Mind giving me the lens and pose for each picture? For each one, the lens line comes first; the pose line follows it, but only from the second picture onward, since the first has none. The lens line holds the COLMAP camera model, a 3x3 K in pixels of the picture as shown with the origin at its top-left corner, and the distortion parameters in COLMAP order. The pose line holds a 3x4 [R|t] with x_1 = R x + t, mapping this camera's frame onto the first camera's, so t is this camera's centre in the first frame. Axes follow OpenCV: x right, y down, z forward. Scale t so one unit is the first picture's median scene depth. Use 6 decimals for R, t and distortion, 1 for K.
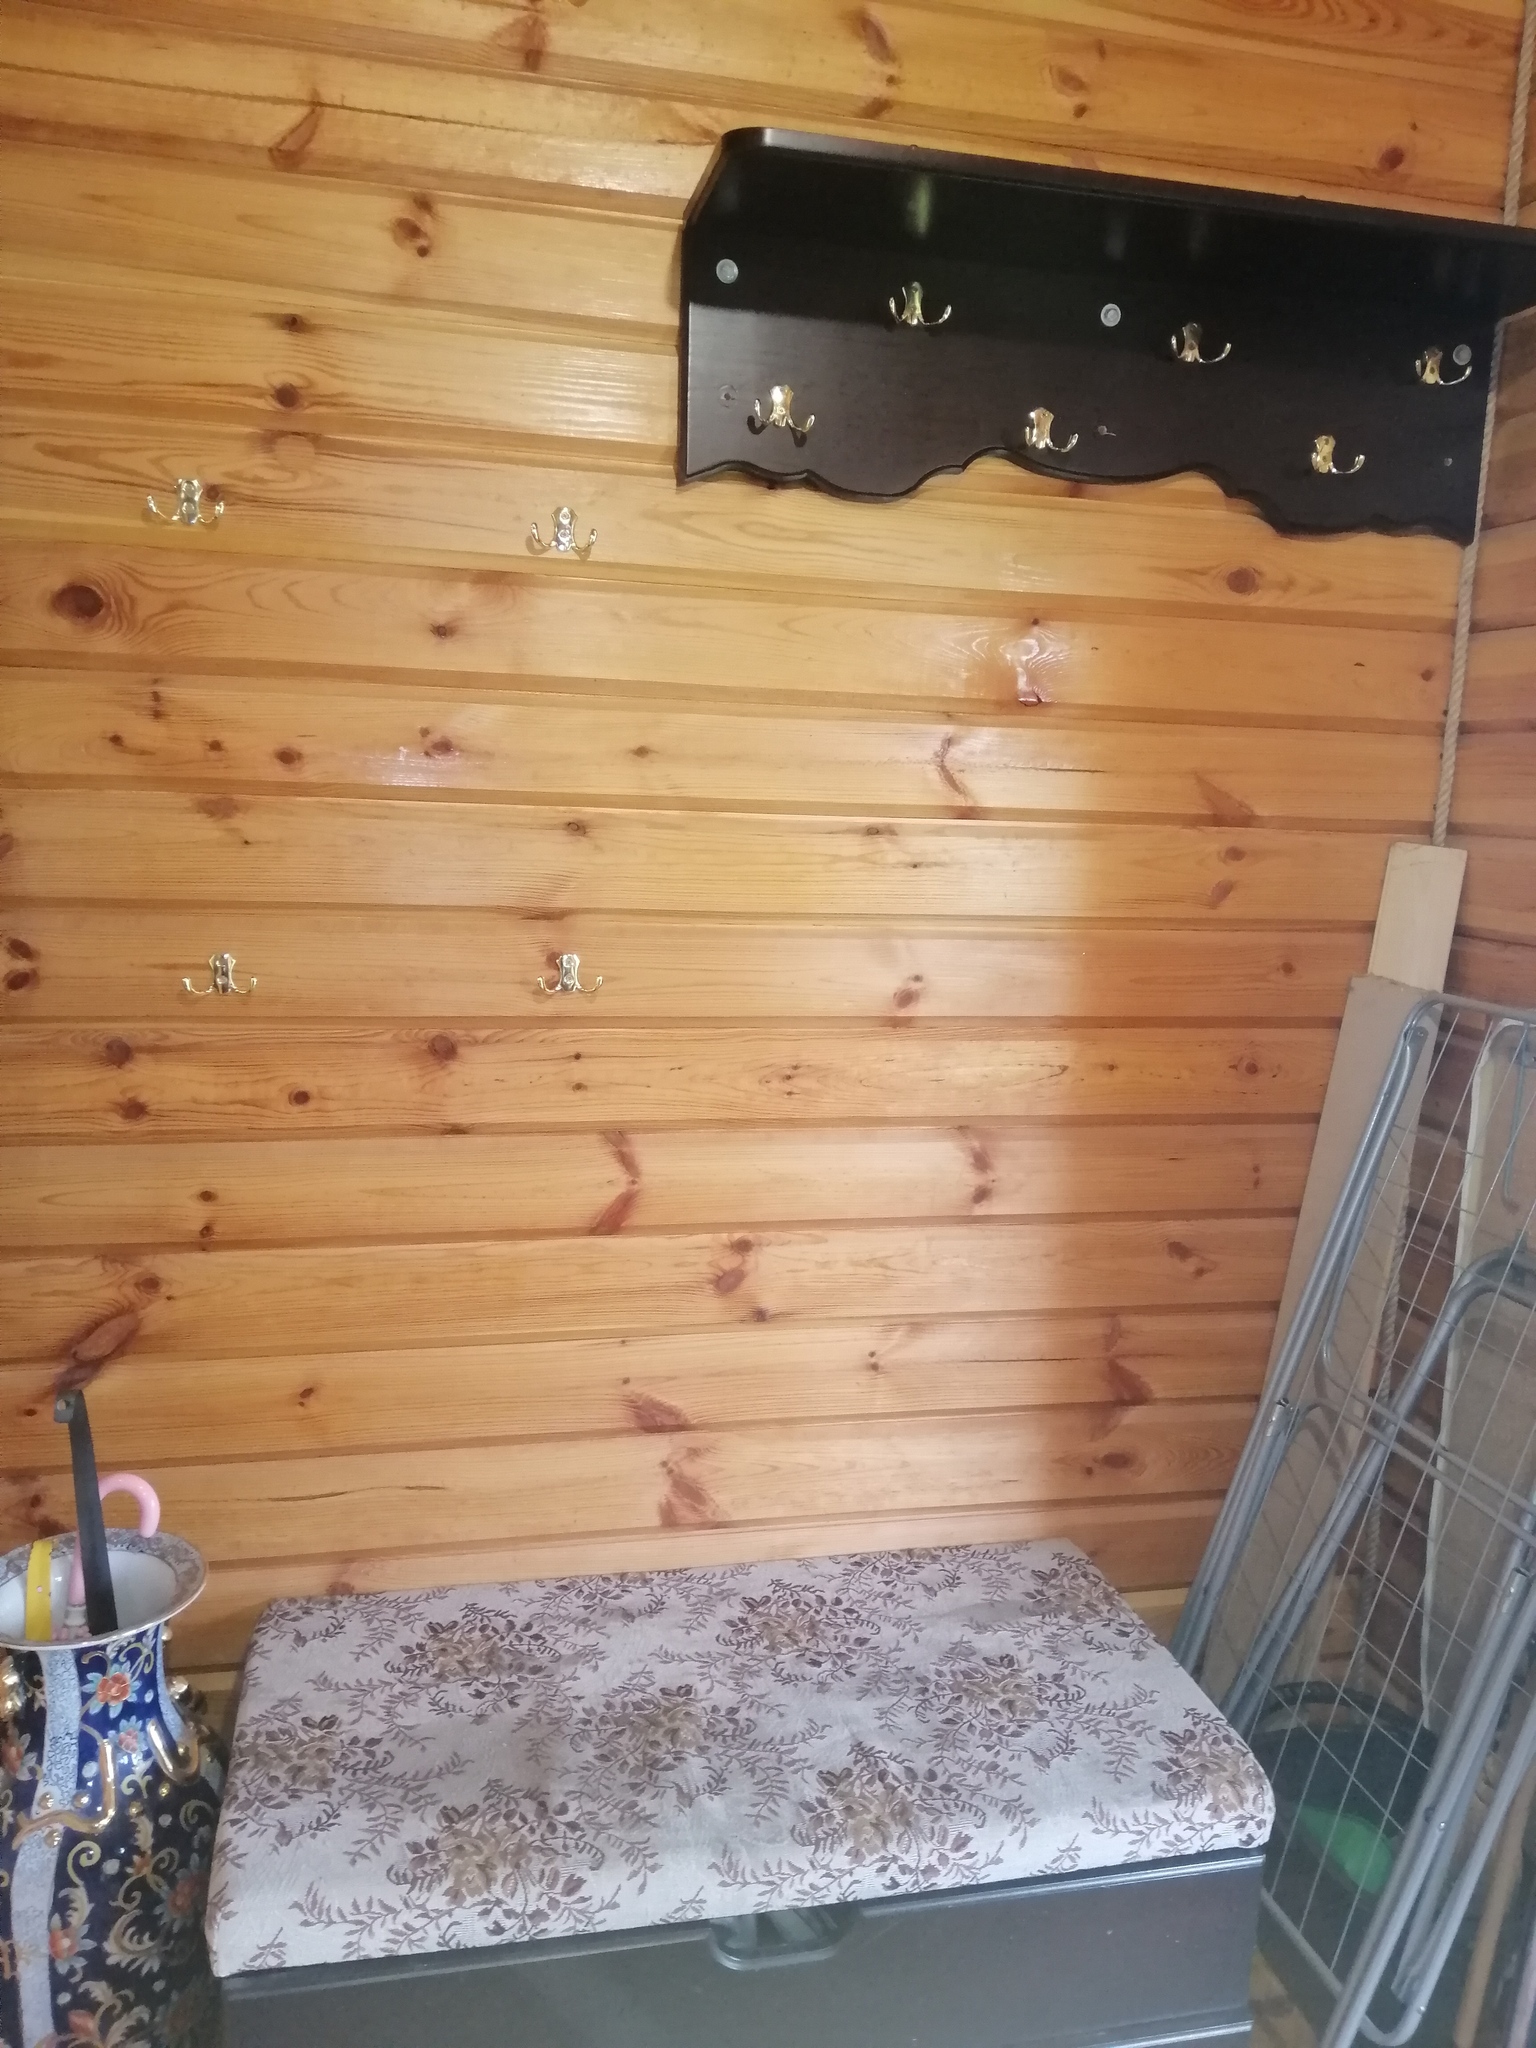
lens RADIAL K [[1526.3, 0, 813.9], [0, 1526.3, 986.5], [0, 0, 1]] dist [0.075717, -0.107013]
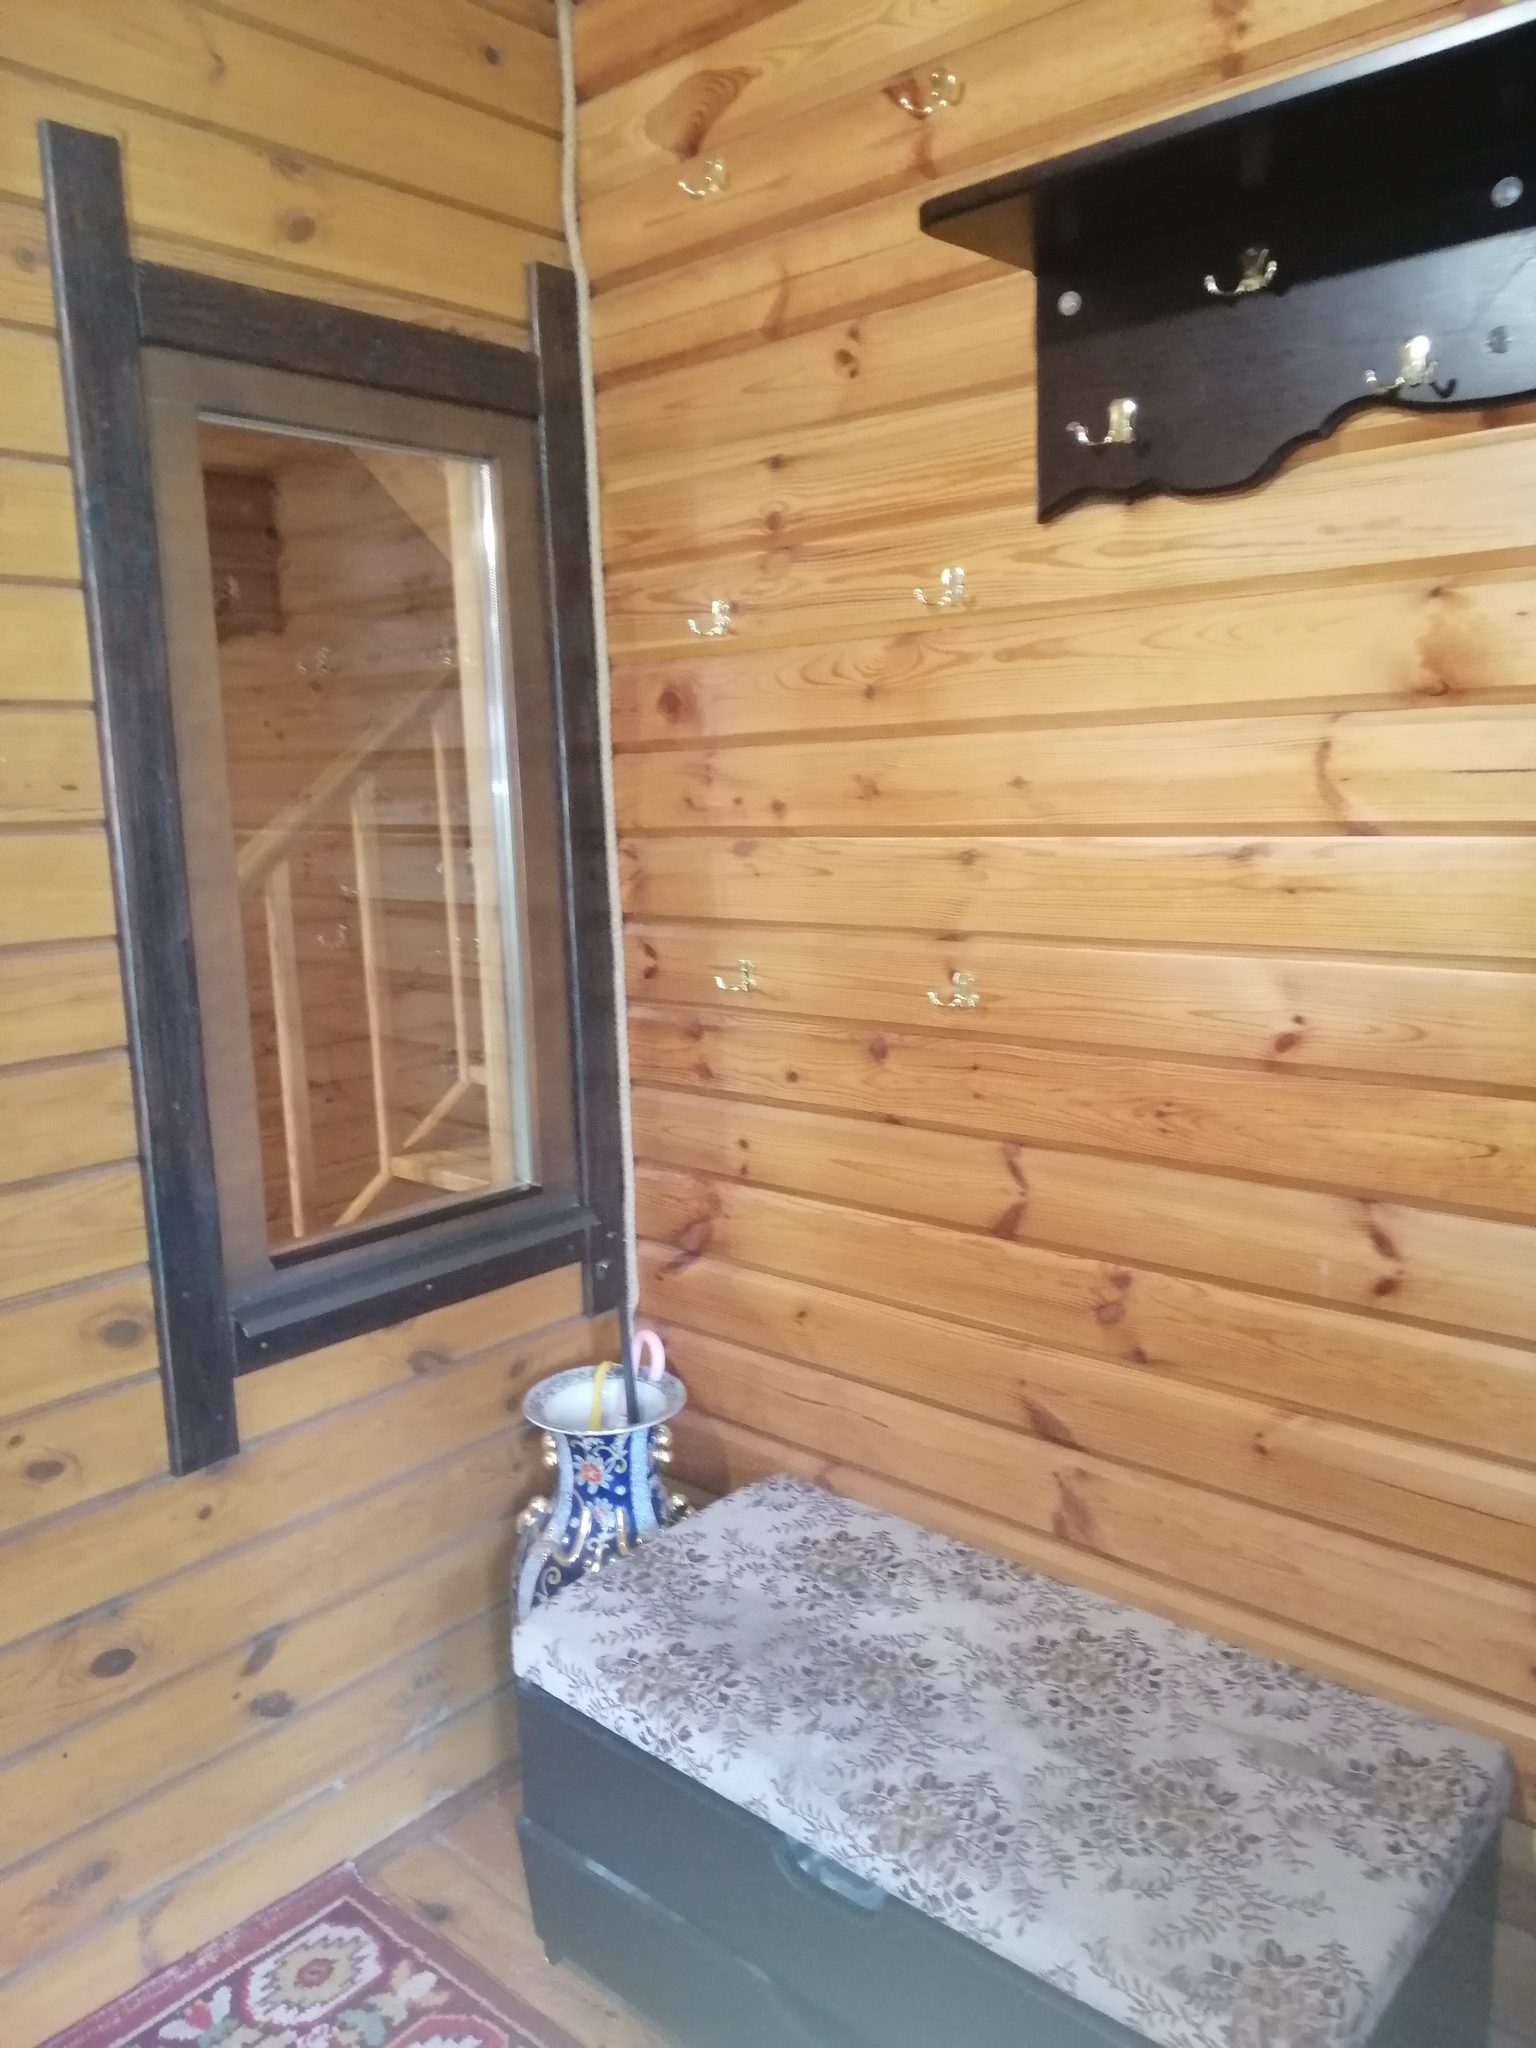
lens RADIAL K [[1526.3, 0, 712.9], [0, 1526.3, 976.7], [0, 0, 1]] dist [0.075717, -0.107013]
pose [[0.561442, 0.053462, -0.825787, 0.656403], [-0.044793, 0.998411, 0.034184, -0.049134], [0.826303, 0.017797, 0.562945, 0.247699]]
